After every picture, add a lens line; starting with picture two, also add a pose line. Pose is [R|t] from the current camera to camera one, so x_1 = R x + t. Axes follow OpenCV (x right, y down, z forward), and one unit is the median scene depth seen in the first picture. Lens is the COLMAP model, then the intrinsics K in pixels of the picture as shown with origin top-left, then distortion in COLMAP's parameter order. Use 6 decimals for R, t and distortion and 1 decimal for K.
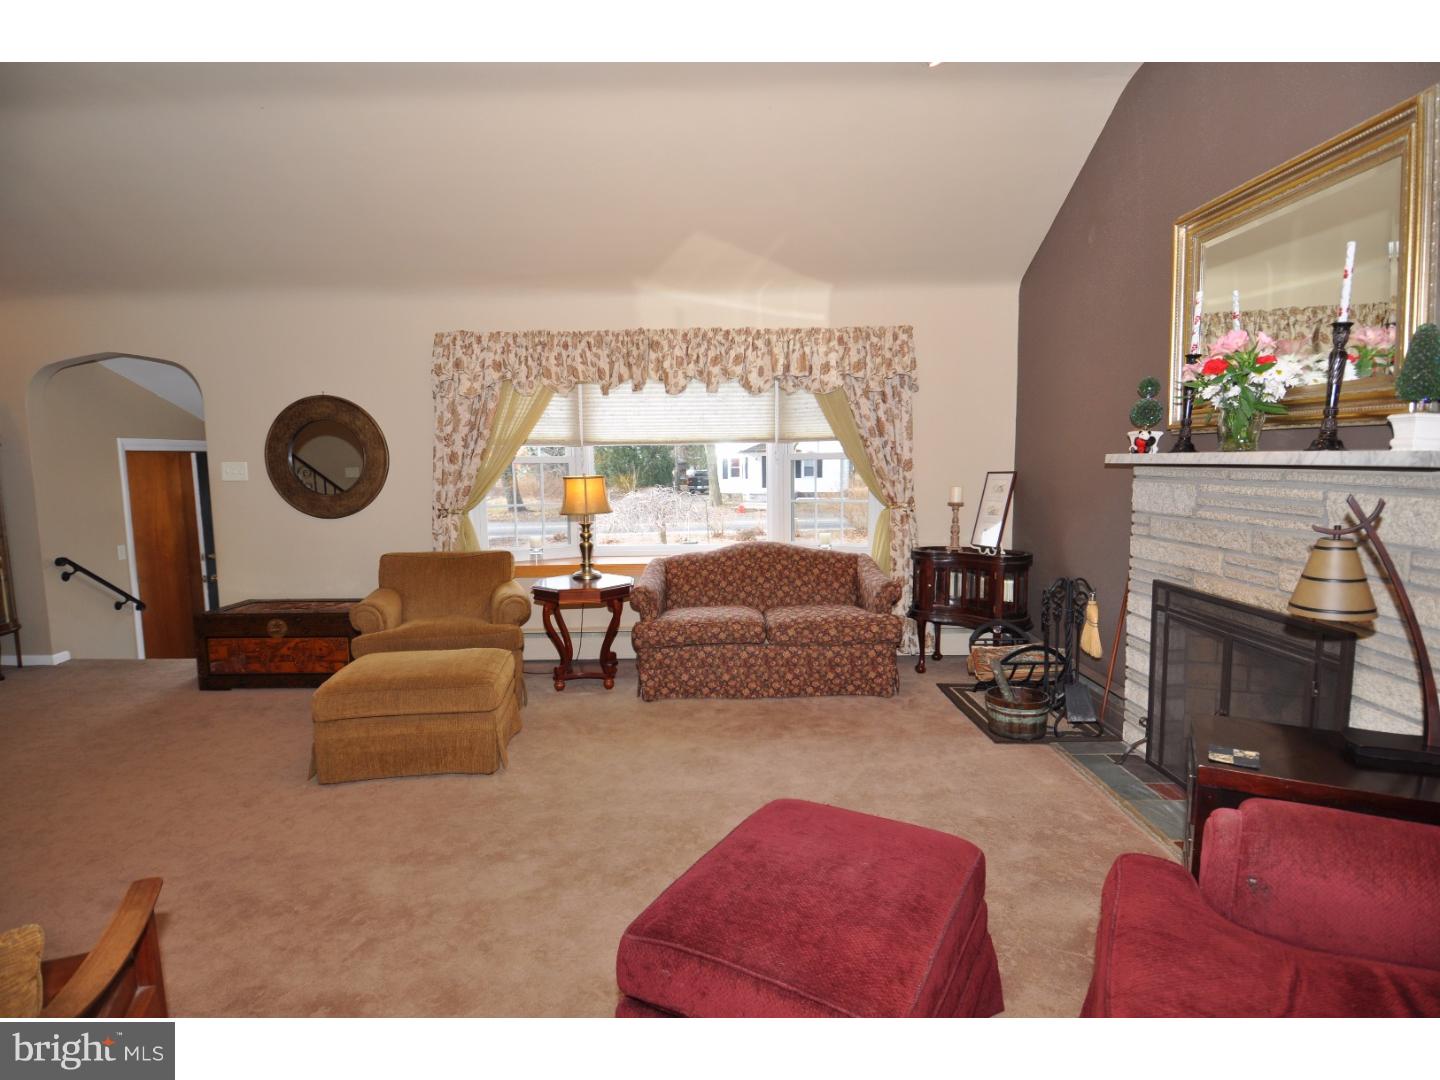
lens RADIAL K [[742.5, 0, 720.0], [0, 742.5, 540.0], [0, 0, 1]] dist [0.064228, -0.070312]
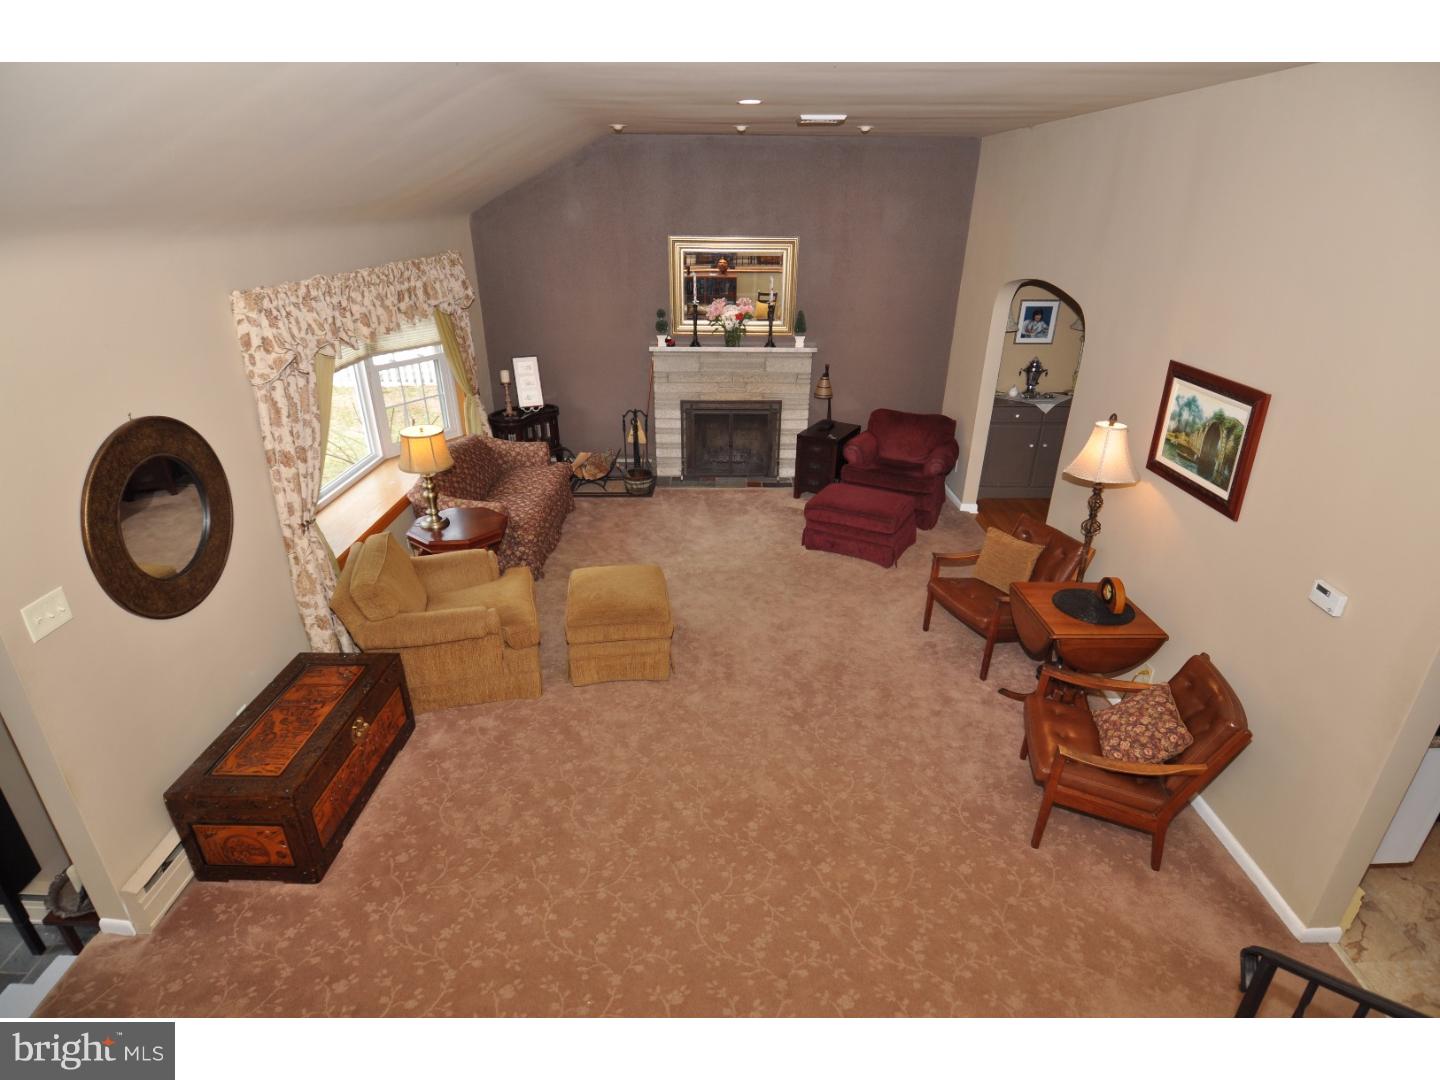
lens RADIAL K [[742.5, 0, 720.0], [0, 742.5, 540.0], [0, 0, 1]] dist [0.064228, -0.070312]
pose [[-0.007926, -0.397476, 0.917578, -1.635369], [0.098965, 0.912791, 0.396257, -0.435107], [-0.995059, 0.093948, 0.032101, 0.803082]]
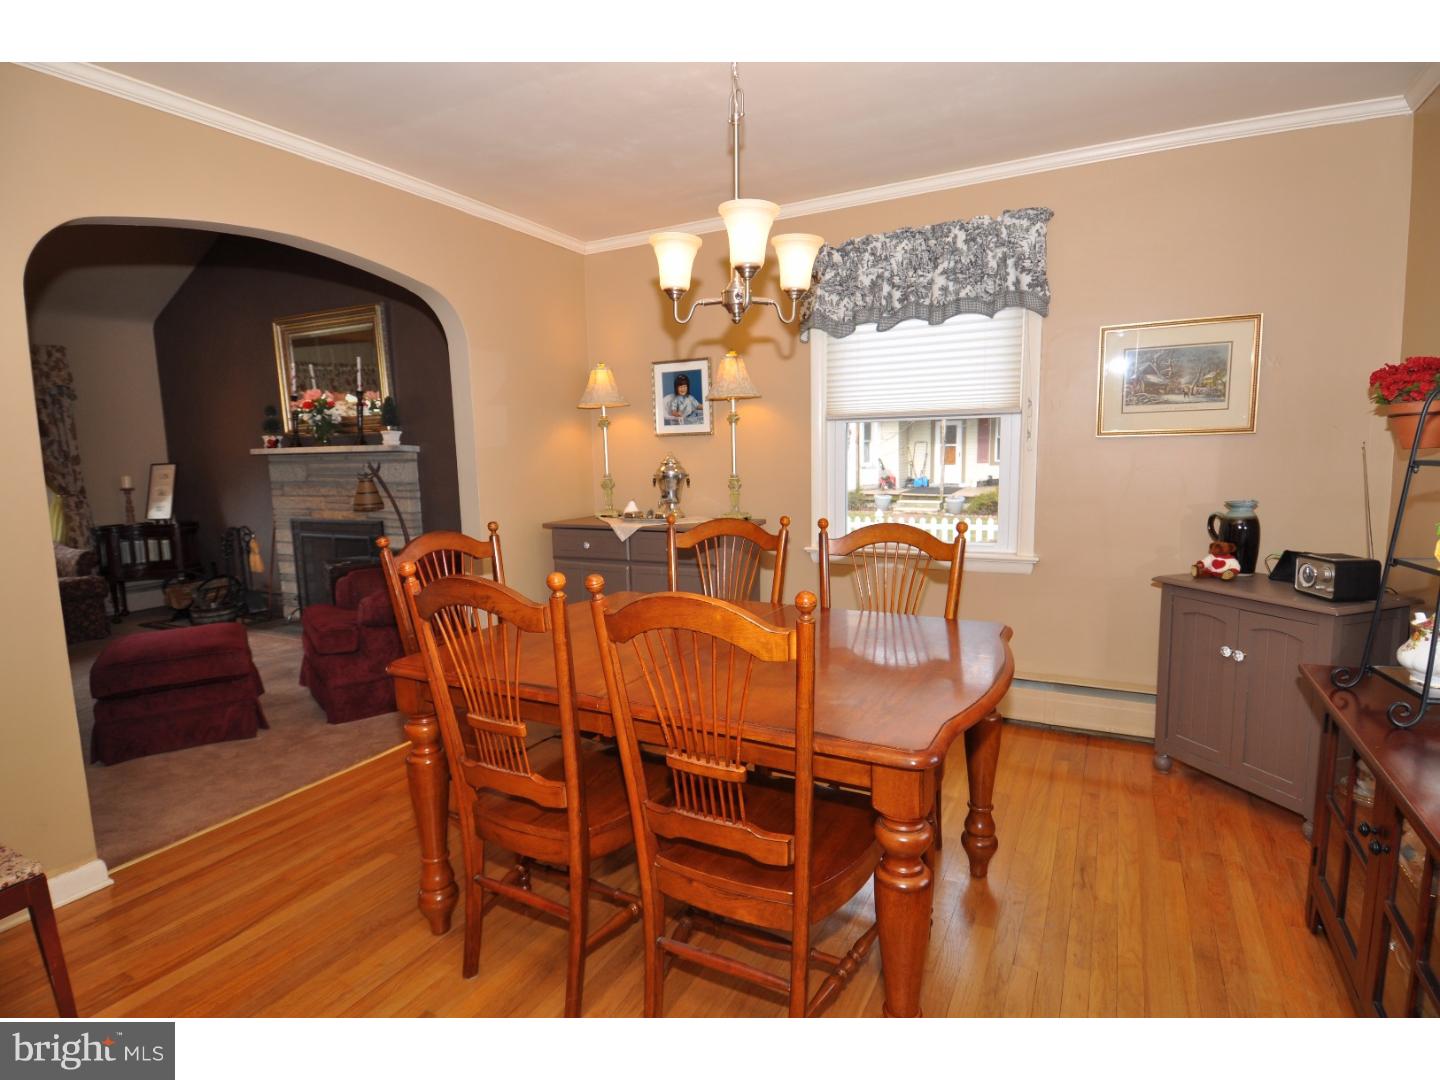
lens RADIAL K [[742.5, 0, 720.0], [0, 742.5, 540.0], [0, 0, 1]] dist [0.064228, -0.070312]
pose [[0.463905, -0.108676, 0.879194, -0.502026], [0.111592, 0.991710, 0.063702, 0.097583], [-0.878829, 0.068559, 0.472186, -0.702765]]
